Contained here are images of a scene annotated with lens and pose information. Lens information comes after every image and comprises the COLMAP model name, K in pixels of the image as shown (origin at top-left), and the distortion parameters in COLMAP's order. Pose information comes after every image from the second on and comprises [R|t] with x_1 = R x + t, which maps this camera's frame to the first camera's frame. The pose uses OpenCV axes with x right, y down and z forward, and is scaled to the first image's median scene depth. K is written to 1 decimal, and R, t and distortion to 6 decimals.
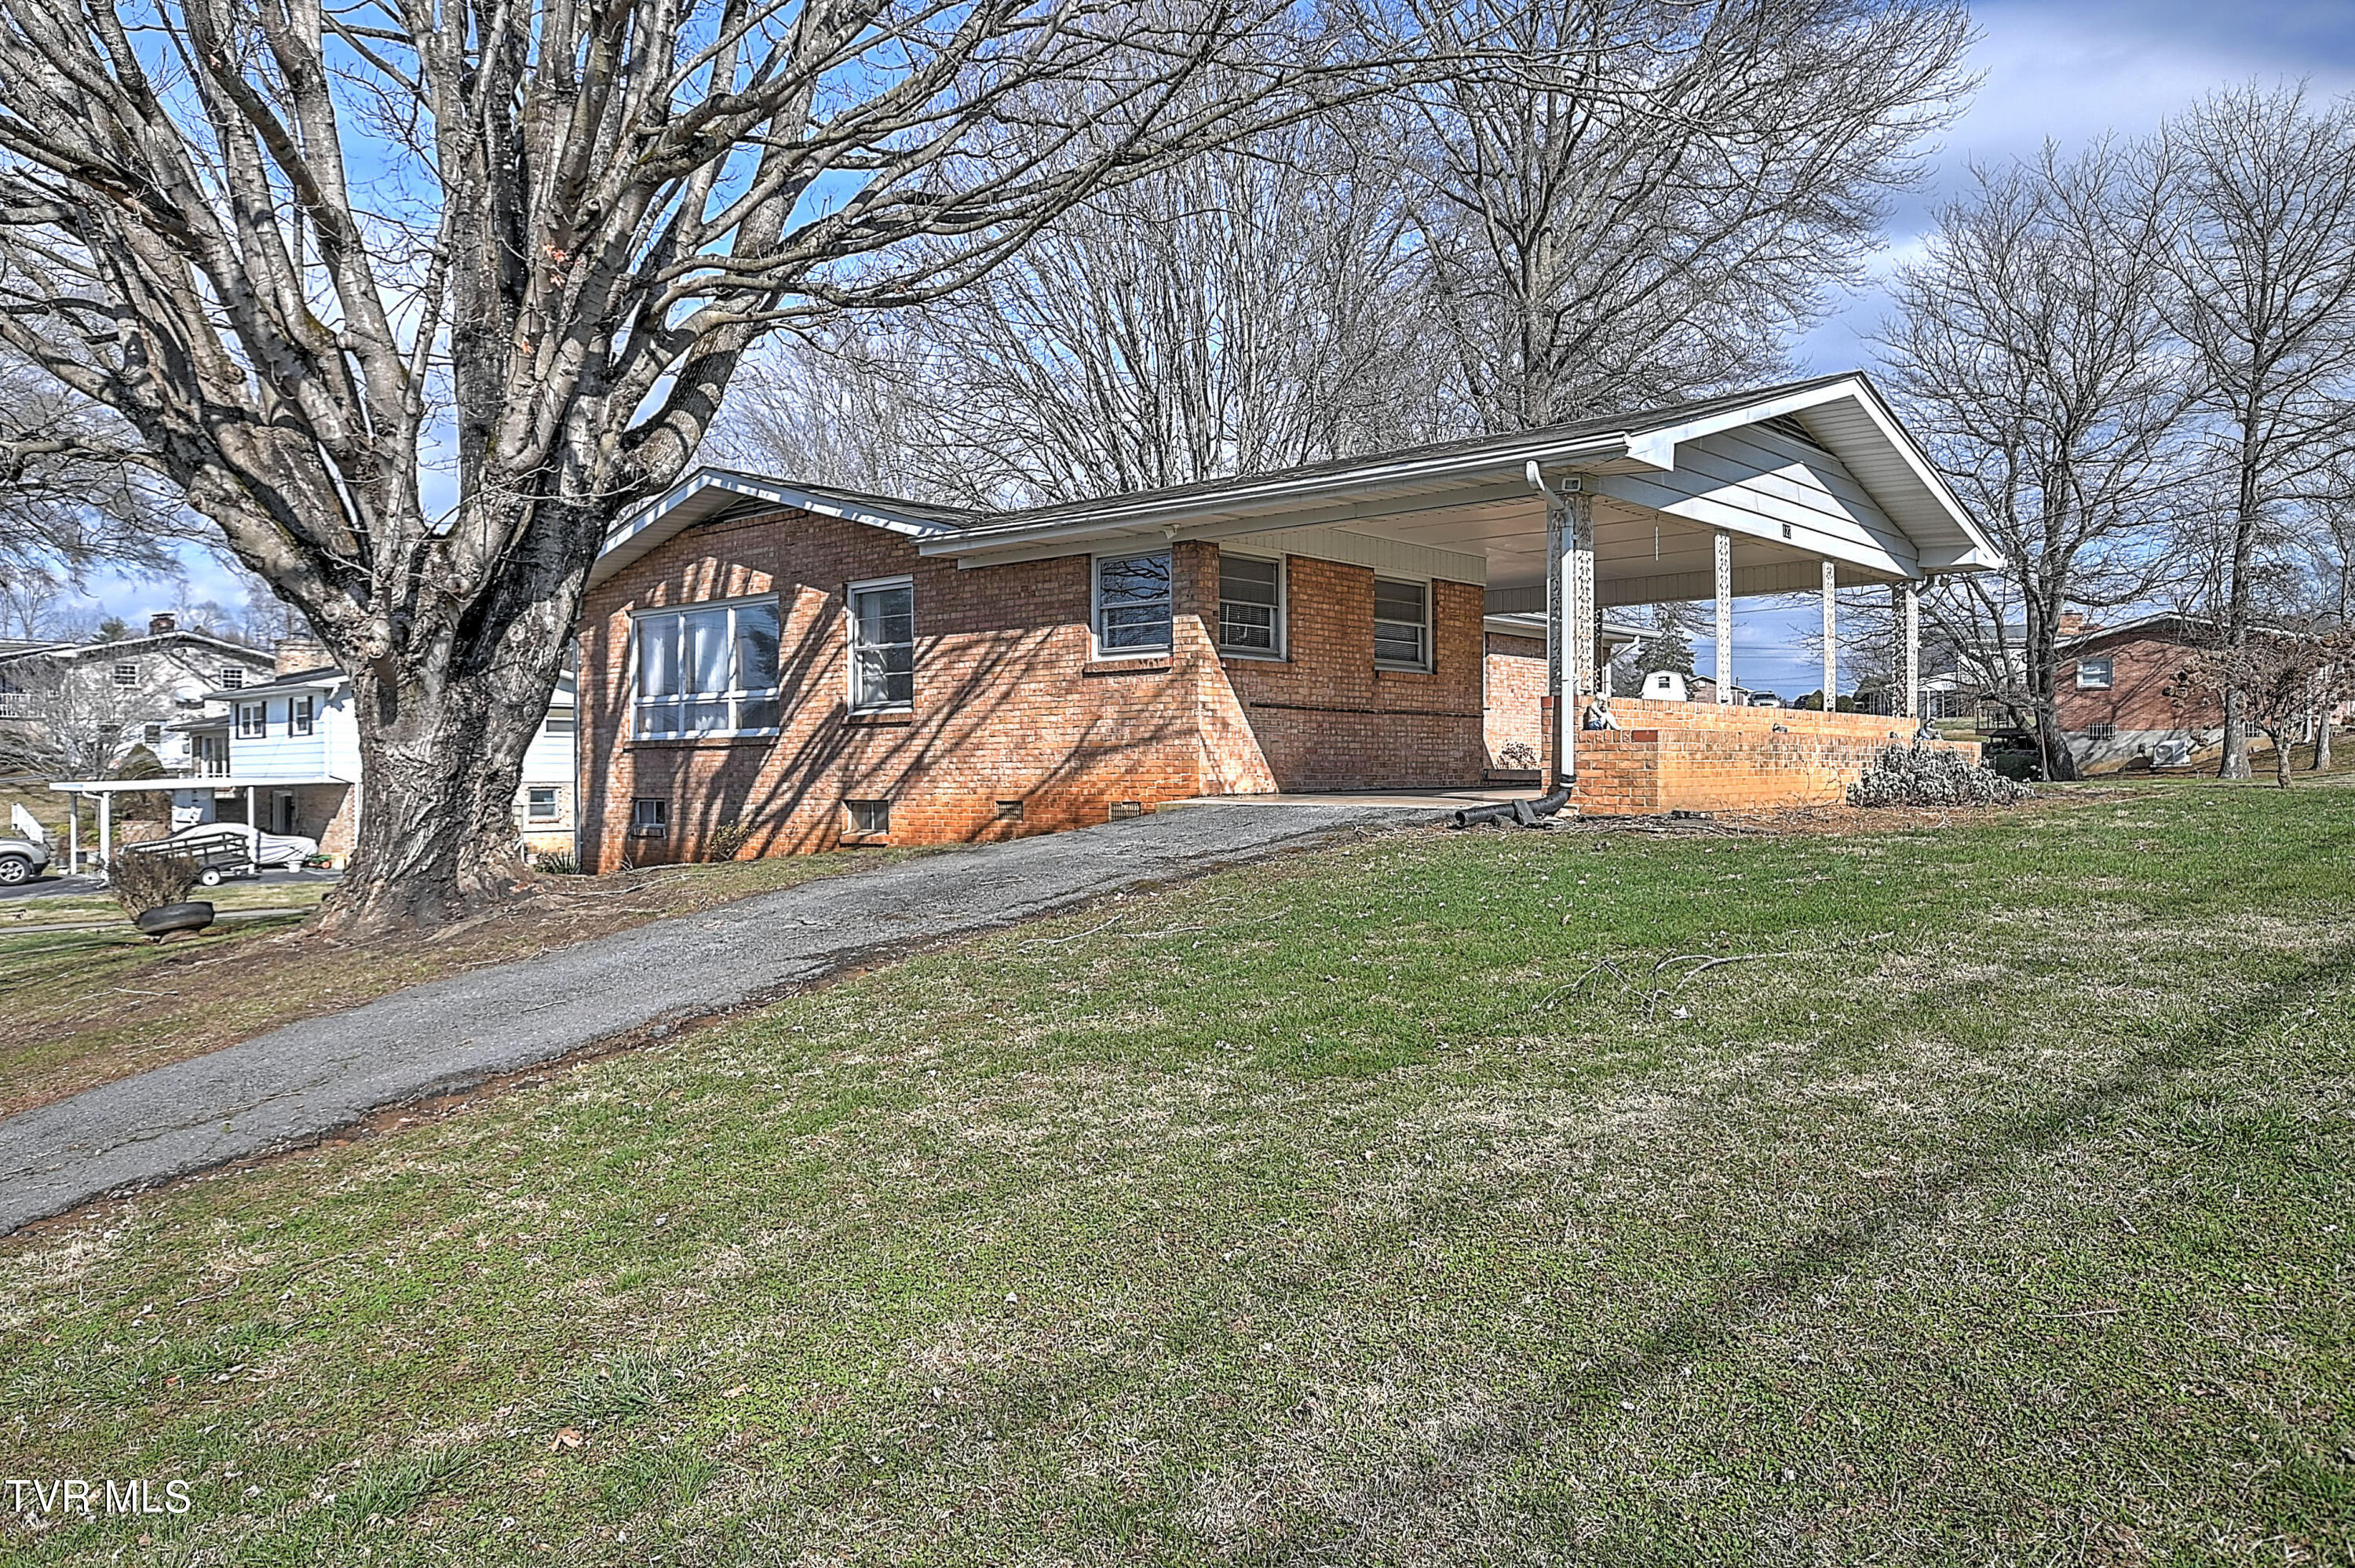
lens RADIAL K [[1607.1, 0, 1175.1], [0, 1607.1, 782.9], [0, 0, 1]] dist [0.004567, 0.000618]
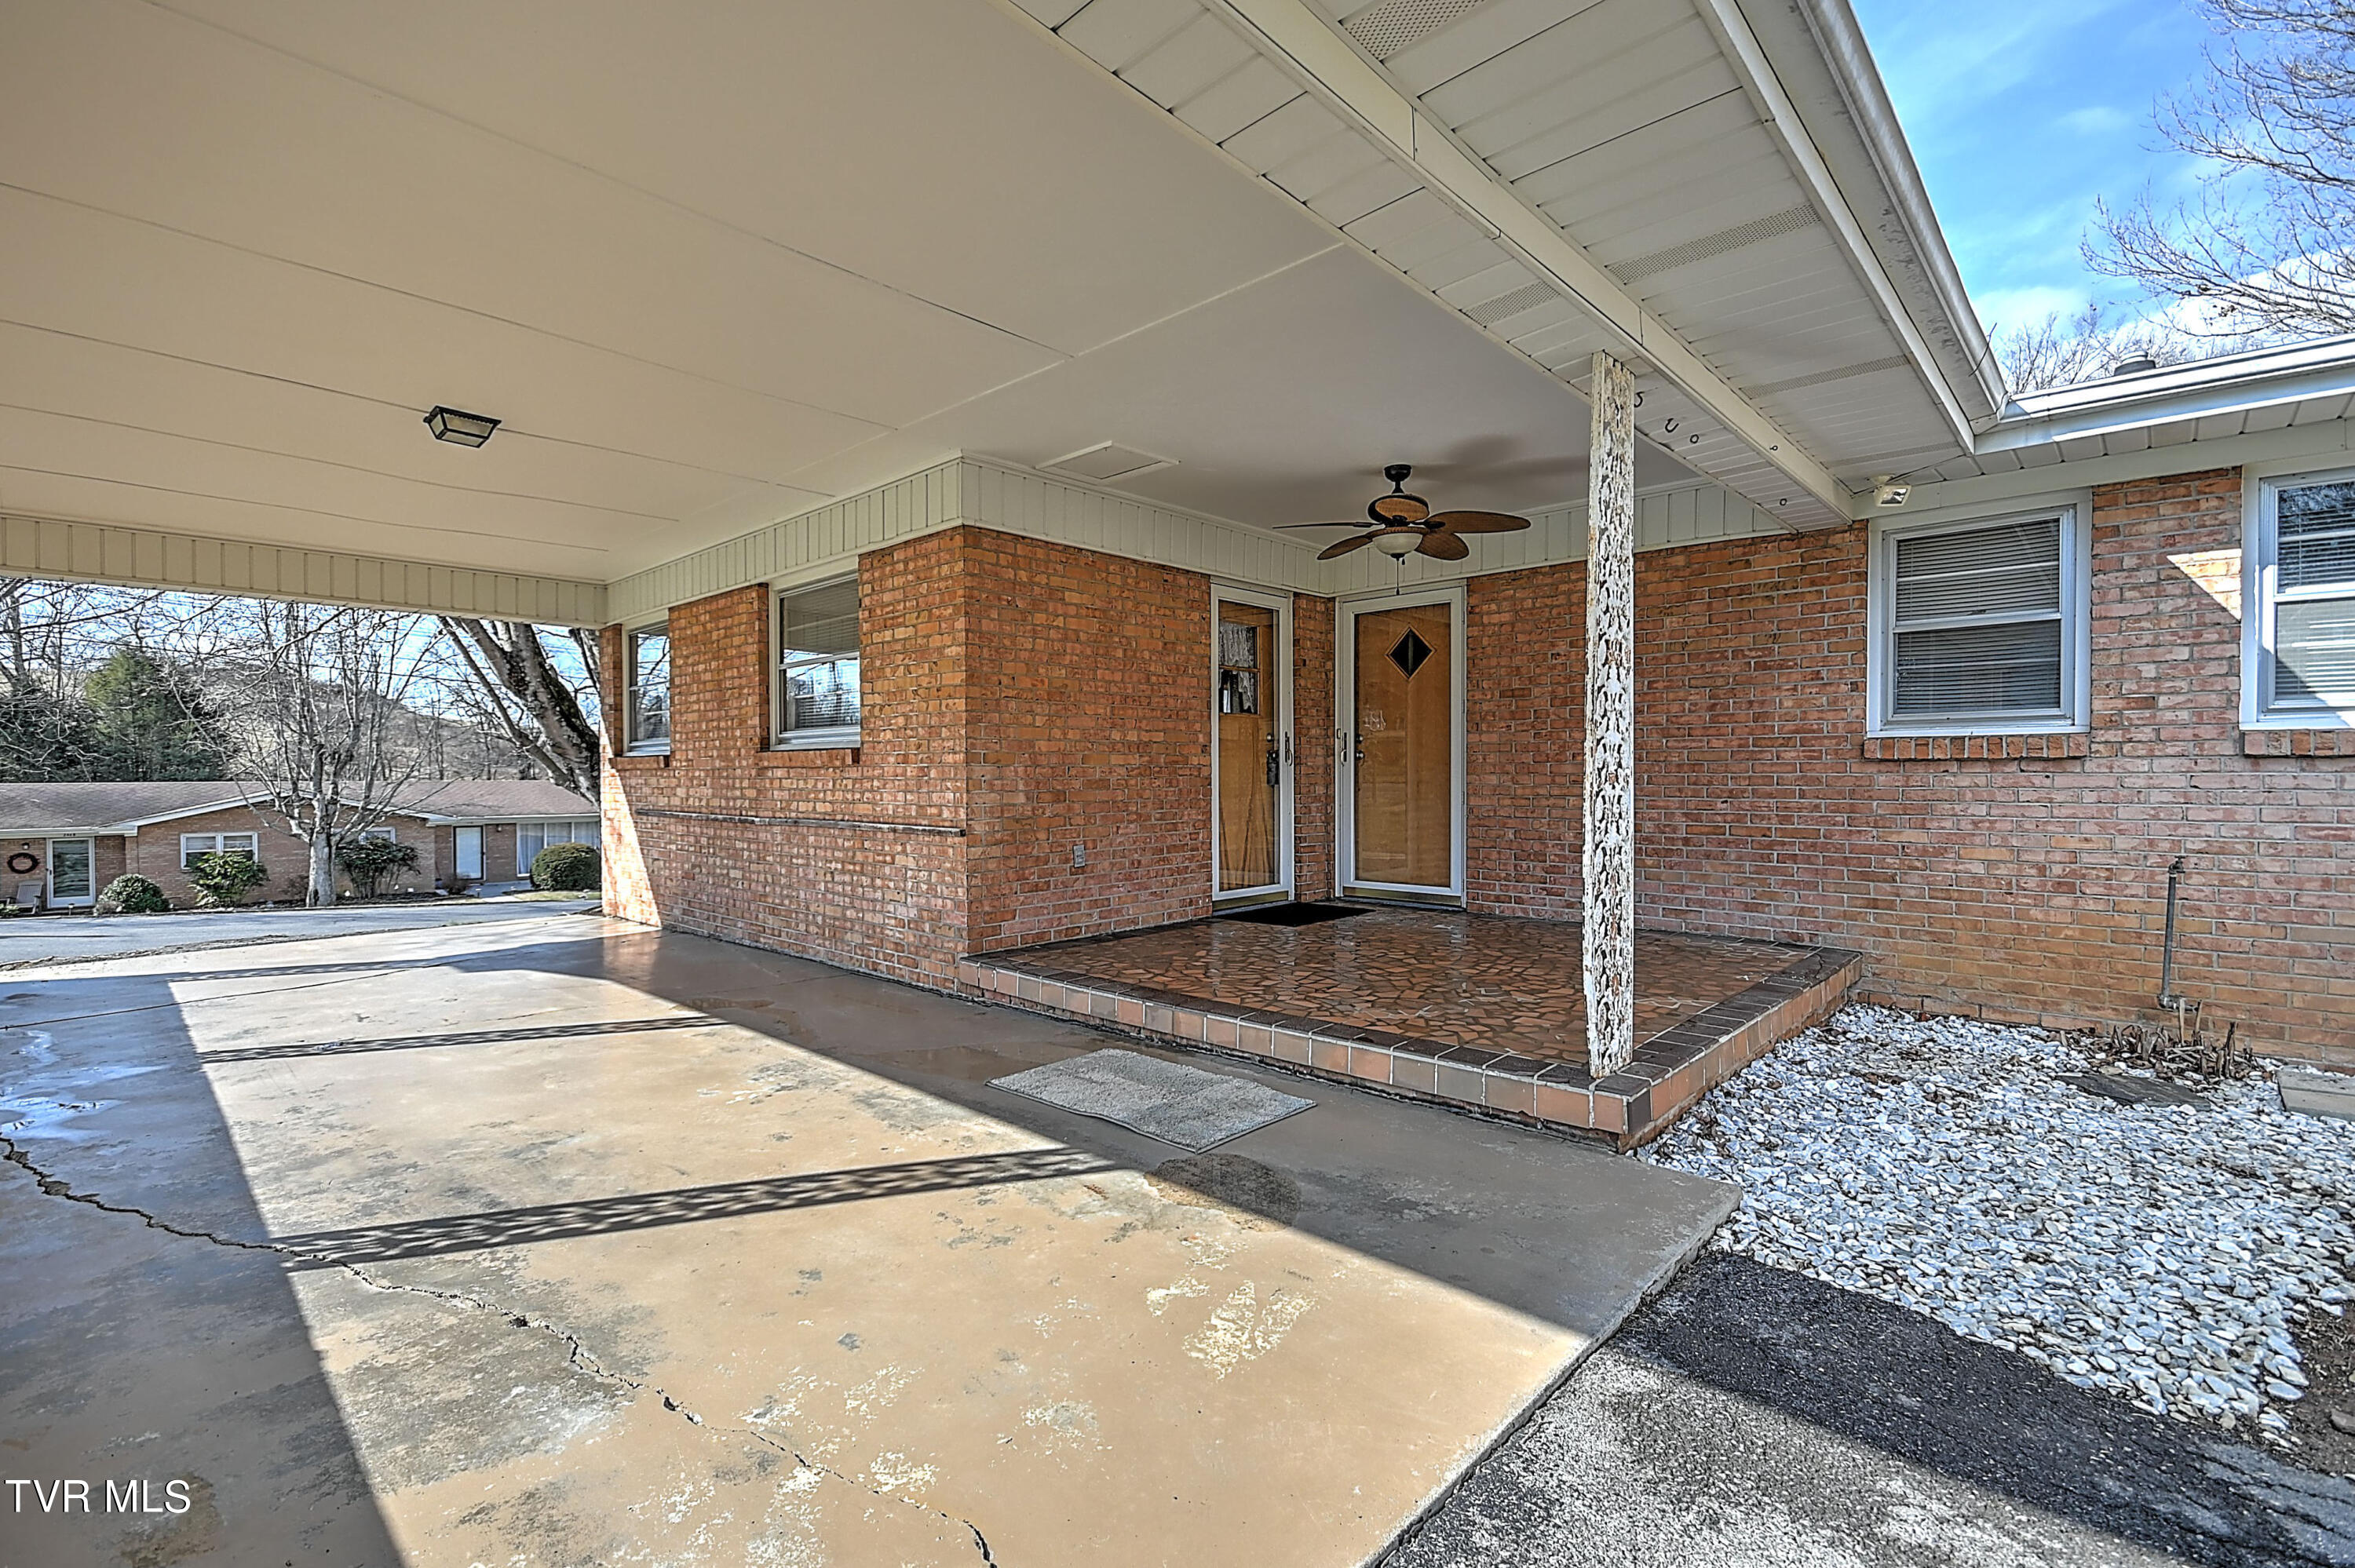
lens RADIAL K [[1030.4, 0, 1167.0], [0, 1030.4, 784.4], [0, 0, 1]] dist [0.018913, -0.010374]
pose [[-0.023956, 0.017062, -0.999567, 0.573045], [-0.001045, 0.999853, 0.017092, -0.072959], [0.999712, 0.001454, -0.023935, 1.305155]]
